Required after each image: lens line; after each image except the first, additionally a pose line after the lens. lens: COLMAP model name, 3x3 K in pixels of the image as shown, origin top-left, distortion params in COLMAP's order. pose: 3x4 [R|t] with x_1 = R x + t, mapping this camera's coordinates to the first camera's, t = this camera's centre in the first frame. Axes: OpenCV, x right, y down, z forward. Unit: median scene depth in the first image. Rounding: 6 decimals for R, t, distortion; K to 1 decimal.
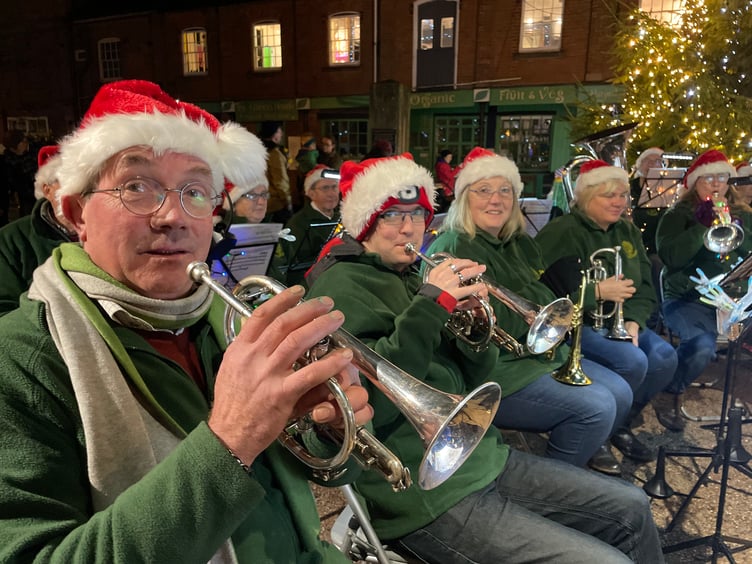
lens RADIAL K [[596.5, 0, 376.0], [0, 596.5, 282.0], [0, 0, 1]] dist [0.051821, -0.098994]
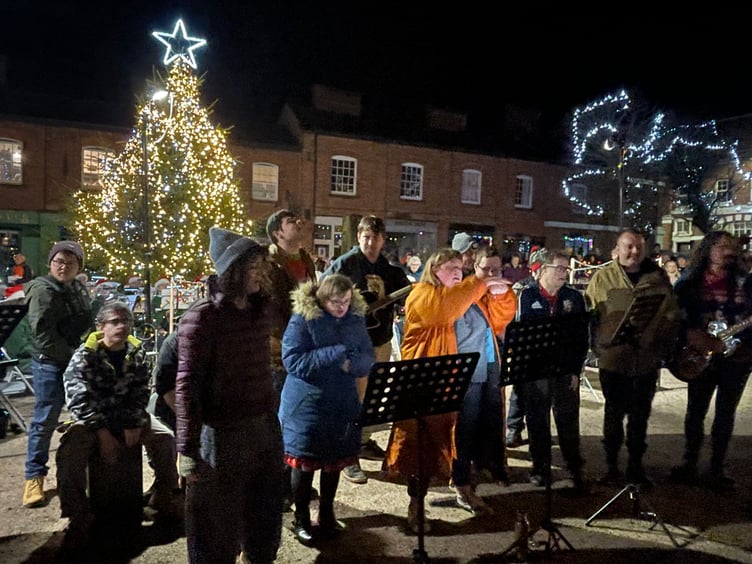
lens RADIAL K [[567.5, 0, 376.0], [0, 567.5, 282.0], [0, 0, 1]] dist [0.000019, -0.008463]
pose [[0.652522, -0.017581, 0.757565, -0.300730], [0.135268, 0.986376, -0.093621, 0.104099], [-0.745598, 0.163565, 0.646011, -0.786991]]
